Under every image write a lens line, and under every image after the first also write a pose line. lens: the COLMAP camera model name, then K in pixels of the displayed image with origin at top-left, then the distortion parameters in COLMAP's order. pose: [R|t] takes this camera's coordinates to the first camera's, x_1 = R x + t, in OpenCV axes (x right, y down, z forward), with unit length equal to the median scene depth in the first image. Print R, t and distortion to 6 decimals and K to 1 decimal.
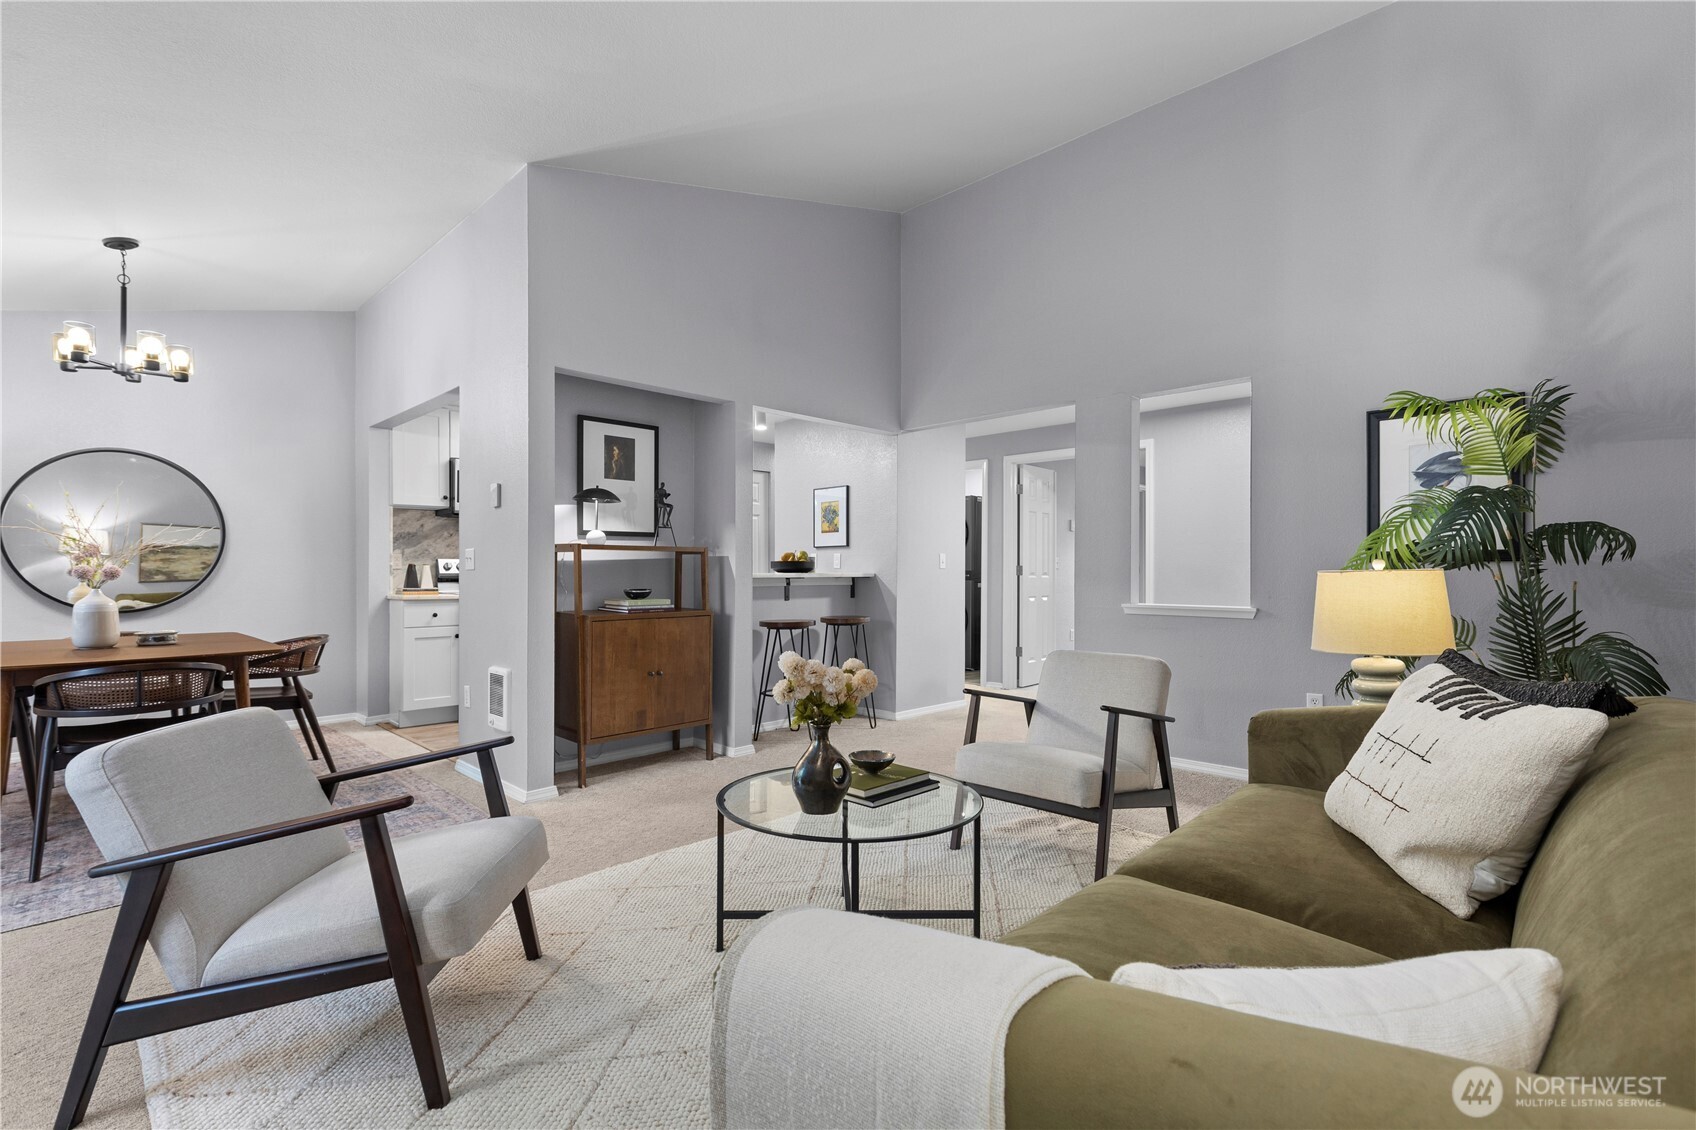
lens RADIAL K [[772.6, 0, 843.0], [0, 772.6, 568.0], [0, 0, 1]] dist [-0.000375, -0.000199]
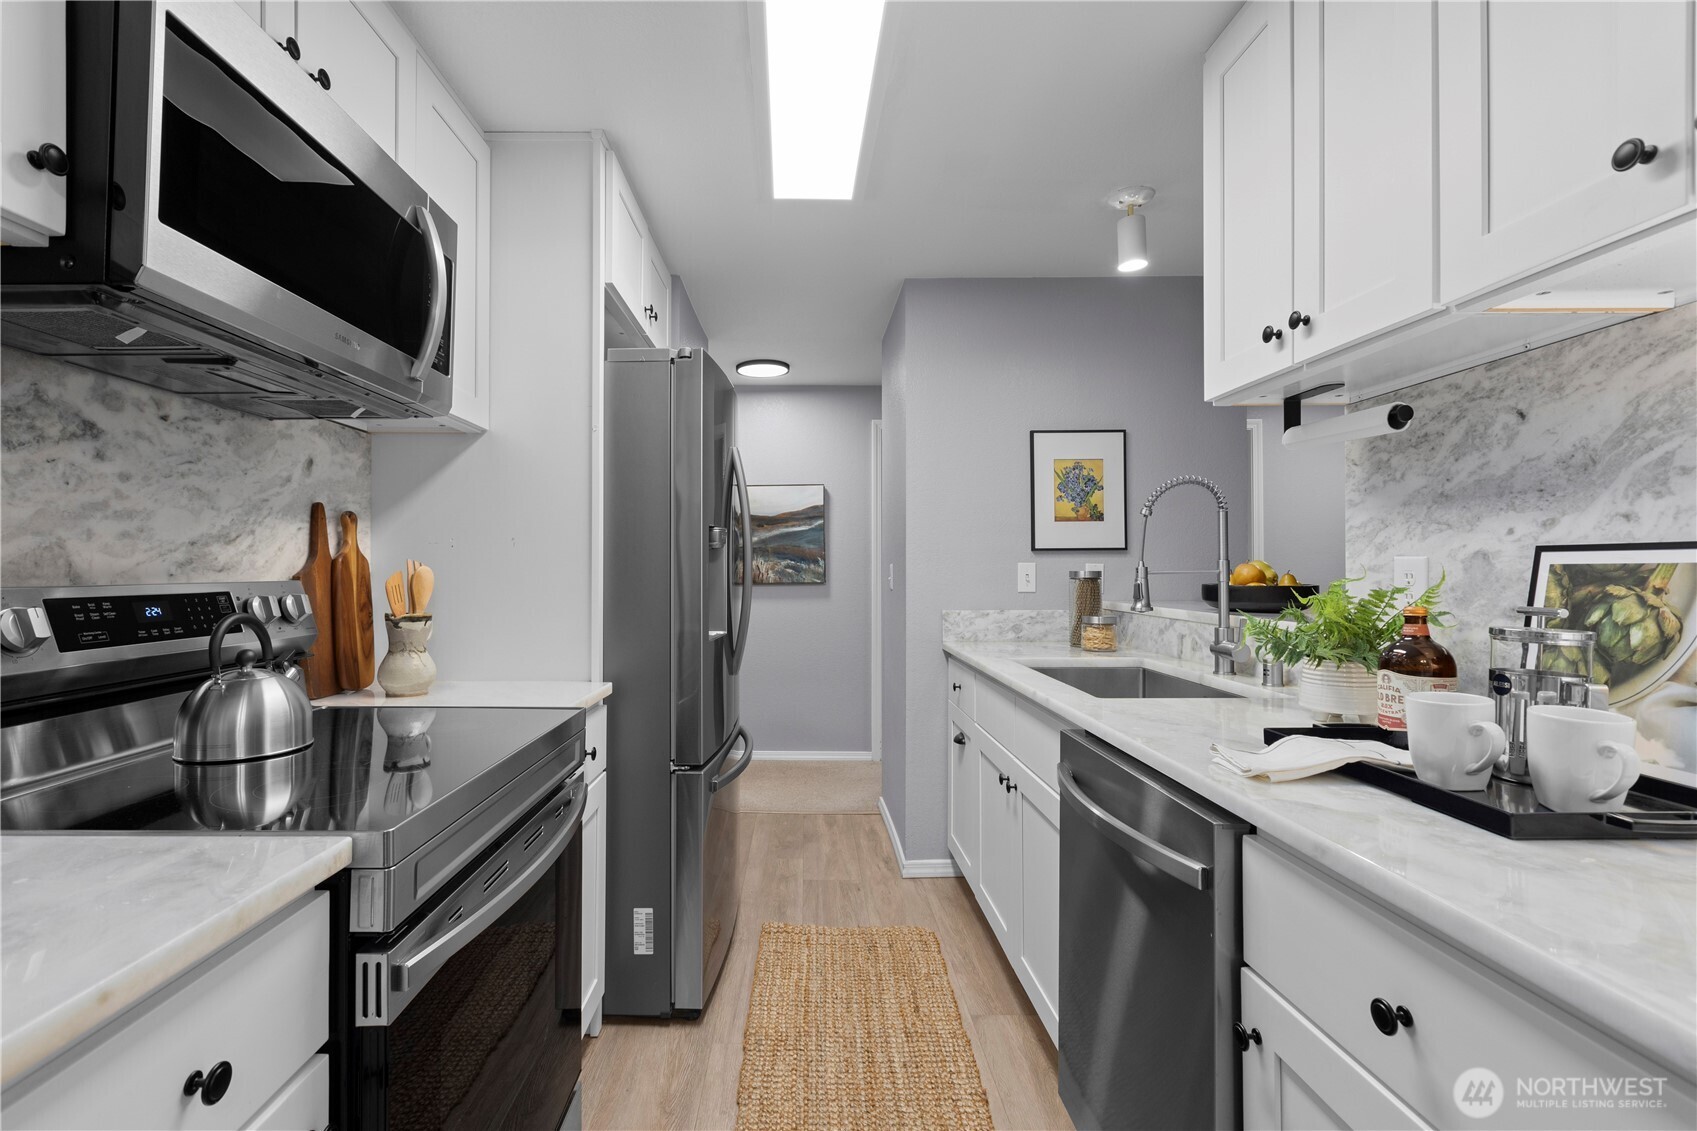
lens RADIAL K [[768.0, 0, 799.2], [0, 768.0, 566.6], [0, 0, 1]] dist [0.000324, -0.000878]
pose [[0.715497, 0.000459, 0.698616, -0.676707], [-0.001100, 0.999999, 0.000470, -0.022350], [-0.698615, -0.001104, 0.715497, 1.057021]]
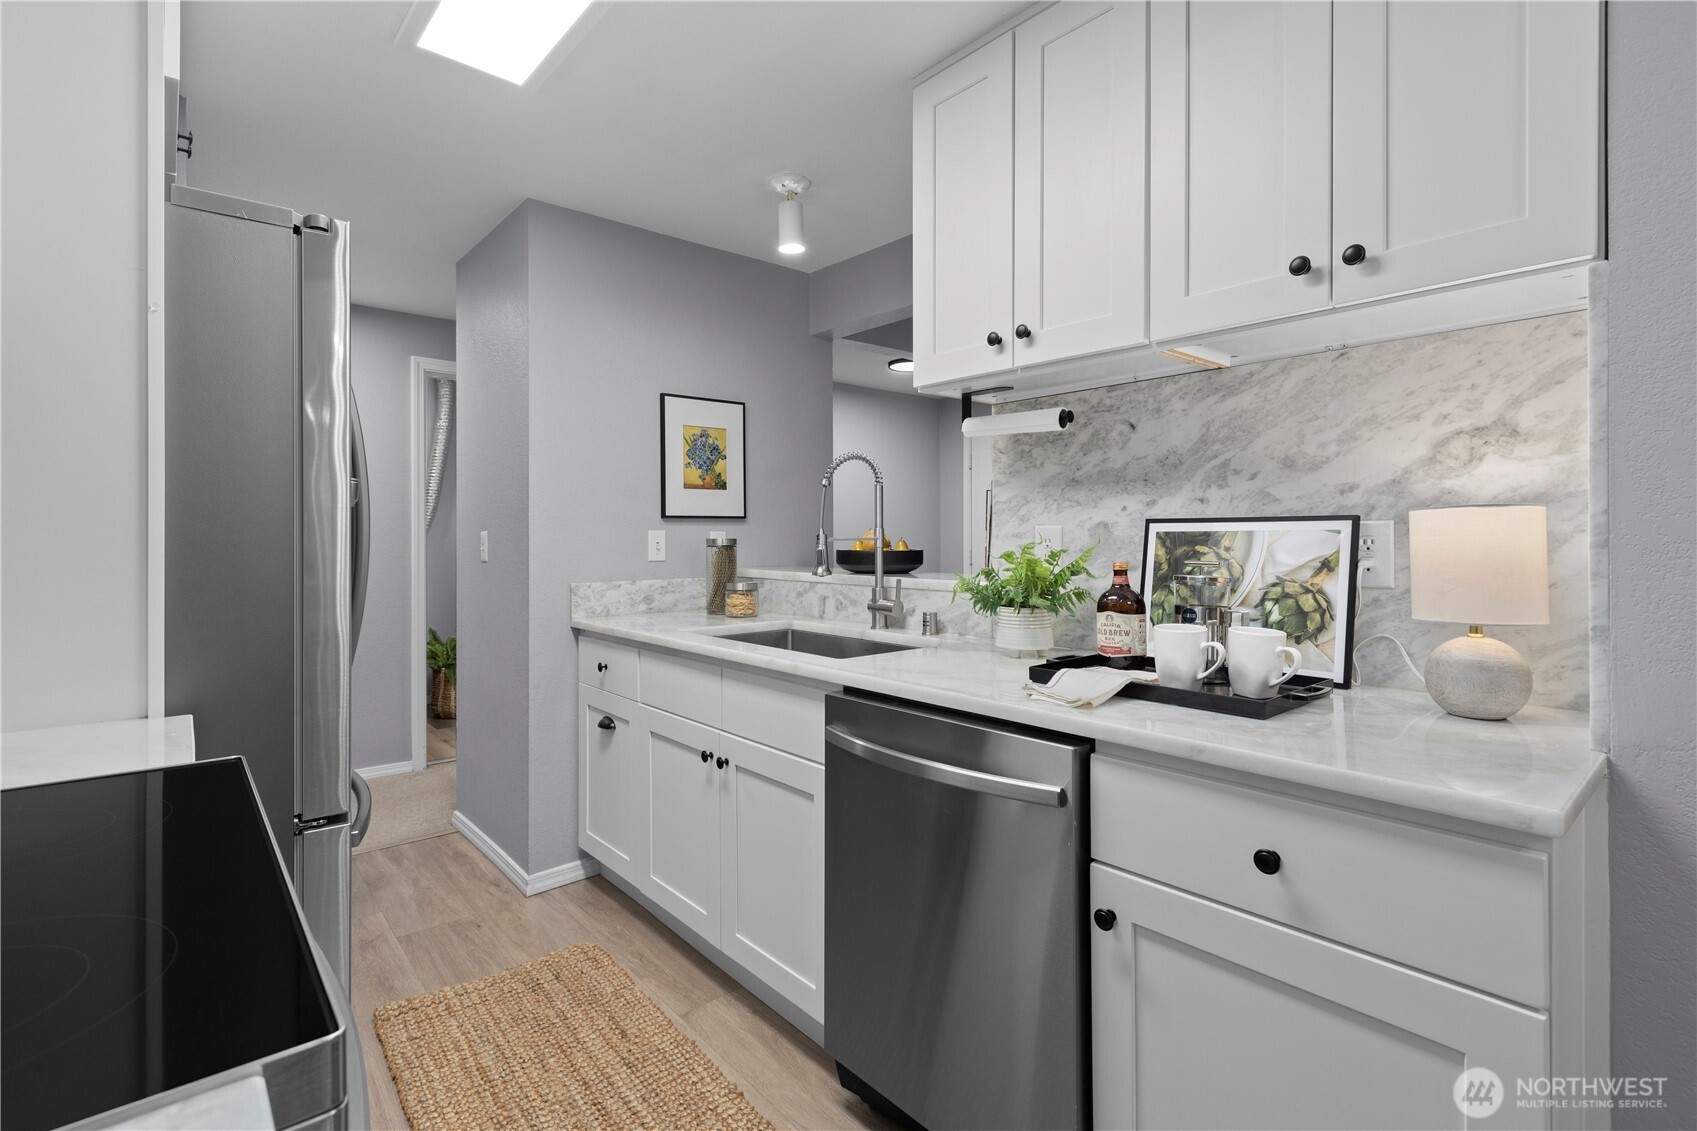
lens RADIAL K [[788.1, 0, 839.9], [0, 788.1, 539.2], [0, 0, 1]] dist [0.000804, 0.000148]
pose [[0.084301, -0.002749, 0.996437, -0.711614], [-0.002112, 0.999993, 0.002937, -0.020371], [-0.996438, -0.002352, 0.084295, 1.192447]]
